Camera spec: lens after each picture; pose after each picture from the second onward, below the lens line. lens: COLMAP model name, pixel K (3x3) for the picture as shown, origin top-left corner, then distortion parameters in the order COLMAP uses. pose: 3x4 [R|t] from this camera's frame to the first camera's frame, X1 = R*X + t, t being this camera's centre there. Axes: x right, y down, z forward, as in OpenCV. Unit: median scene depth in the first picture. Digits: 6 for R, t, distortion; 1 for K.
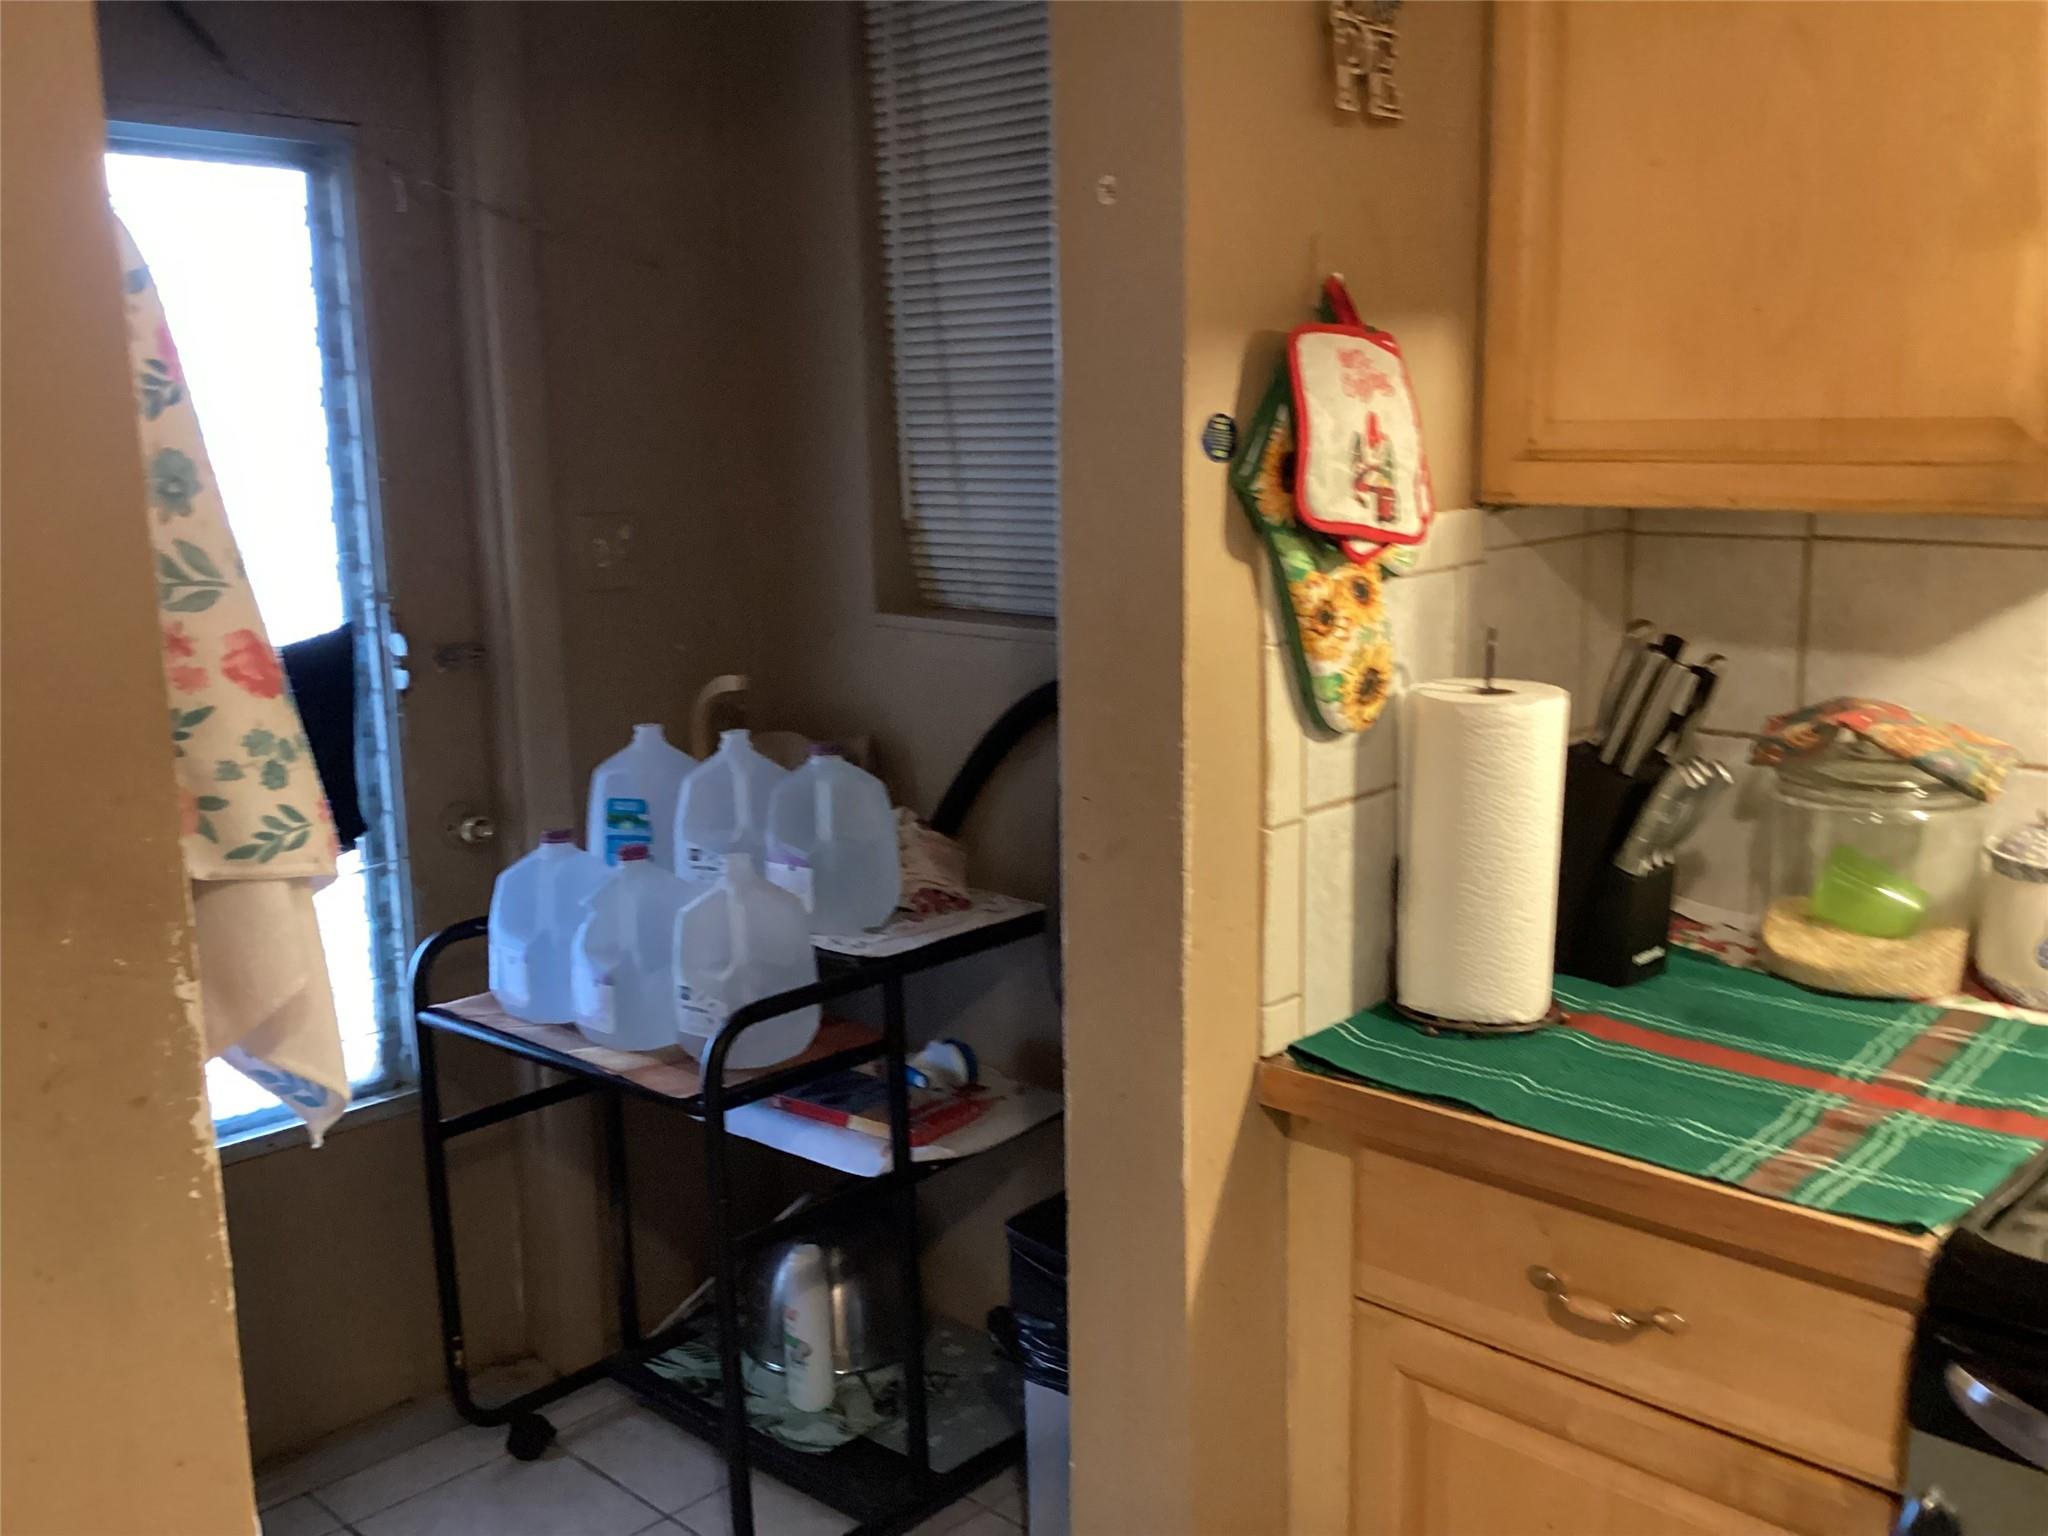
lens RADIAL K [[1867.1, 0, 1024.7], [0, 1867.1, 766.7], [0, 0, 1]] dist [0.012433, 0.000000]
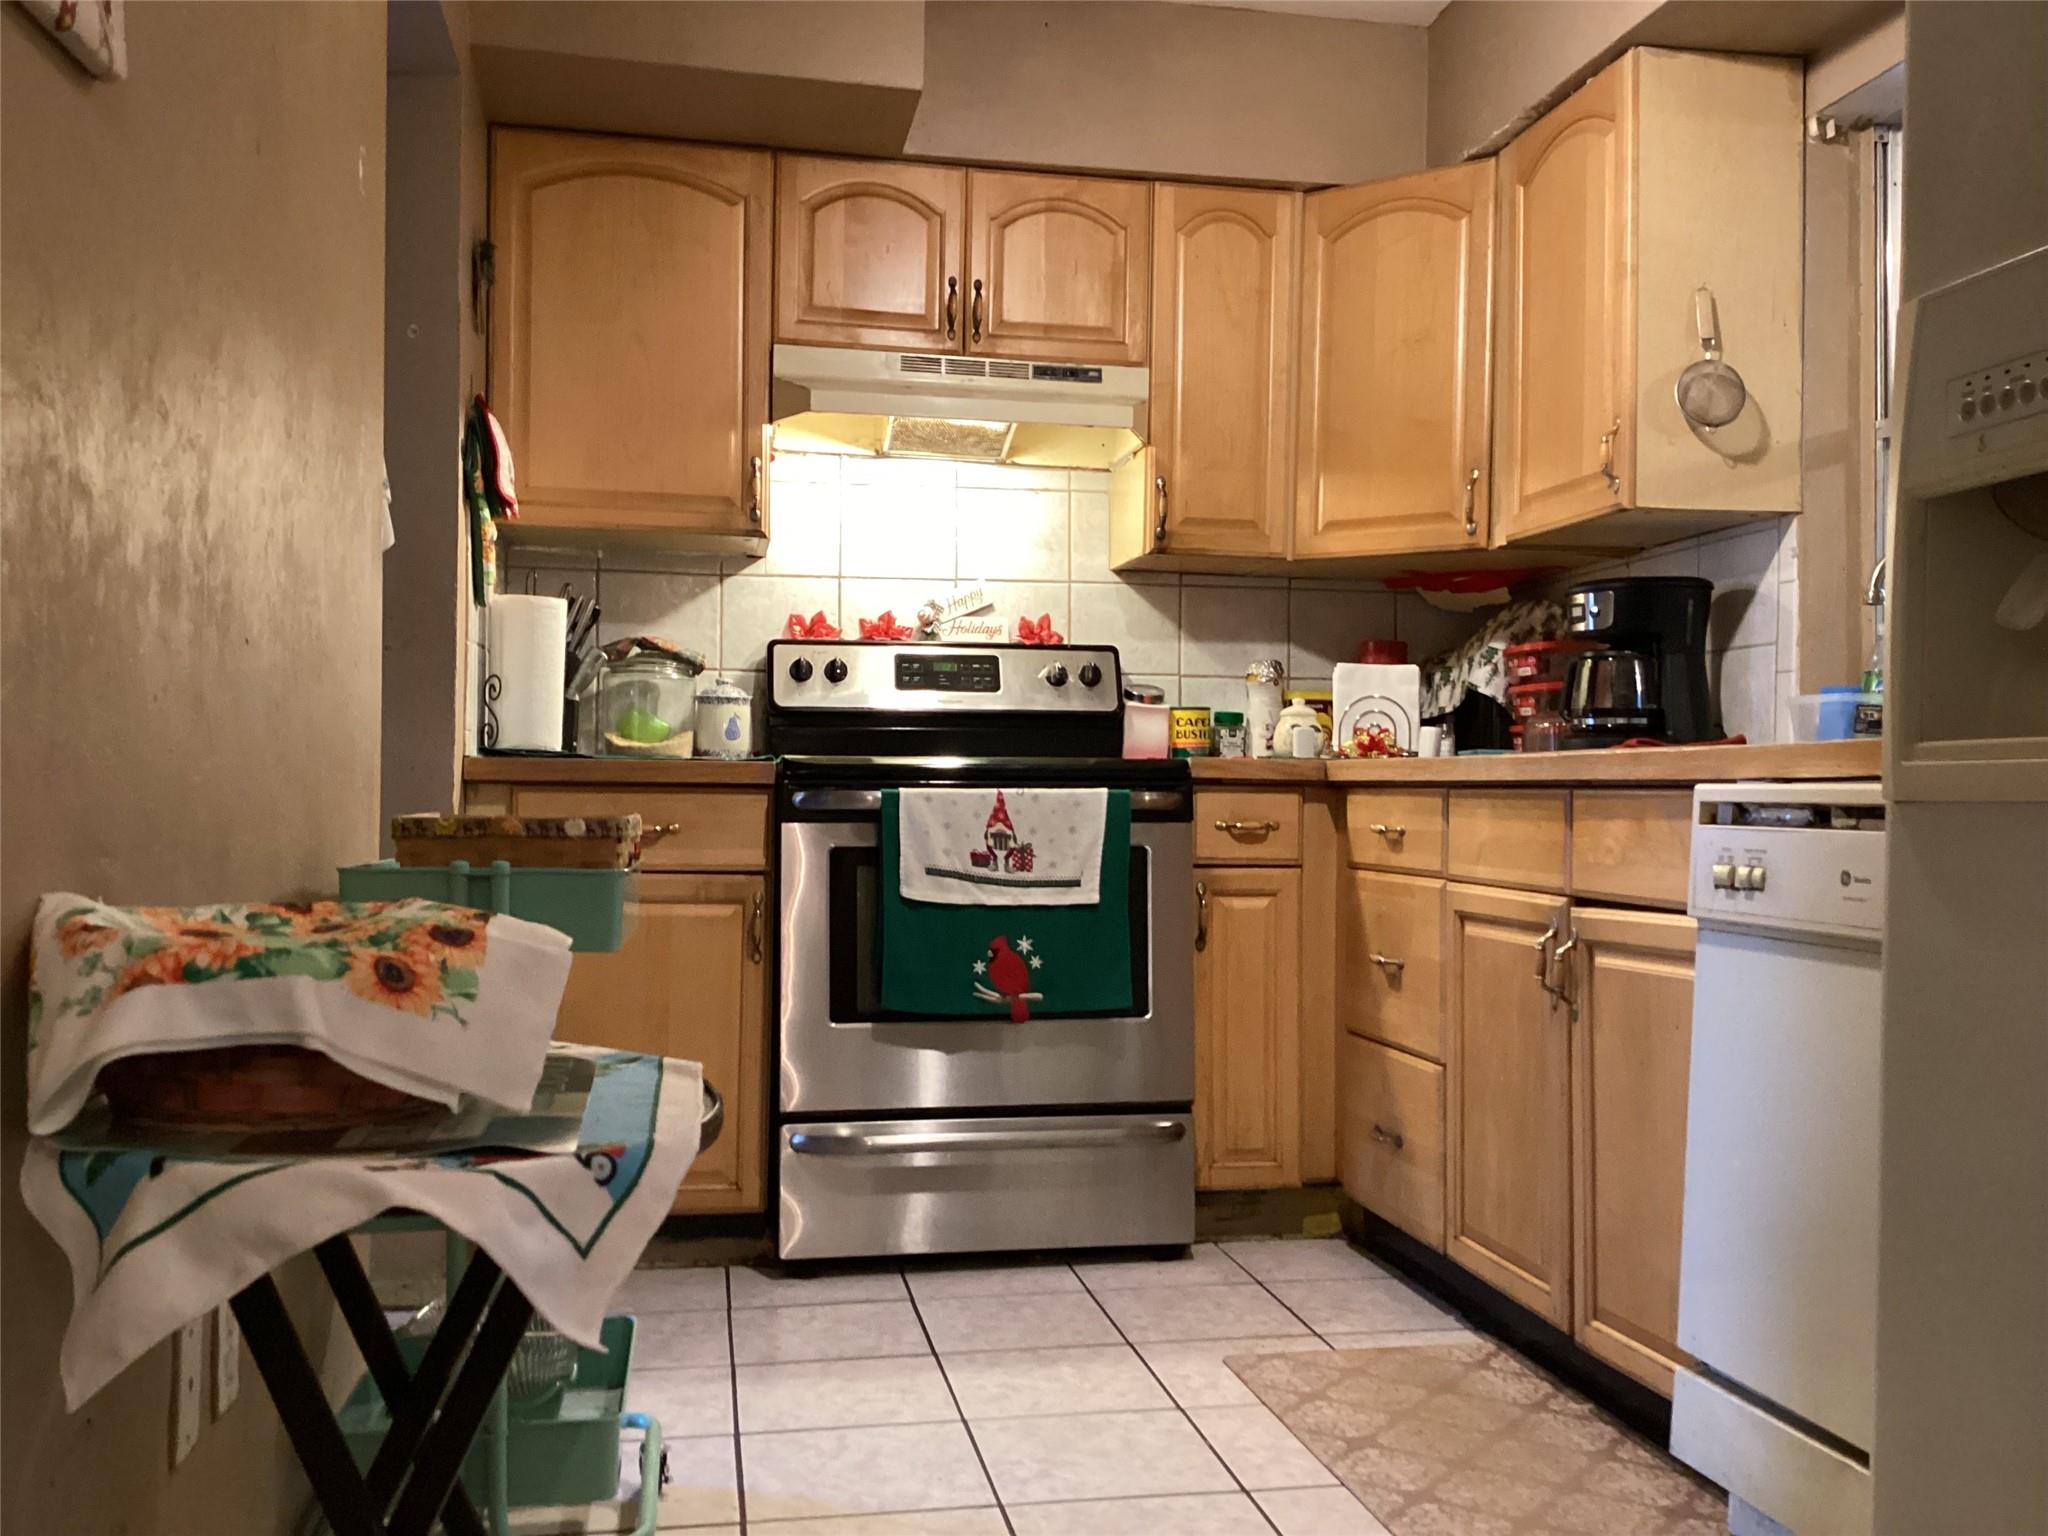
lens RADIAL K [[1867.1, 0, 1027.3], [0, 1867.1, 771.0], [0, 0, 1]] dist [0.012433, 0.000000]
pose [[0.594051, 0.040663, 0.803399, -1.102093], [0.121200, 0.982797, -0.139361, 0.511491], [-0.795245, 0.180159, 0.578903, -0.641383]]
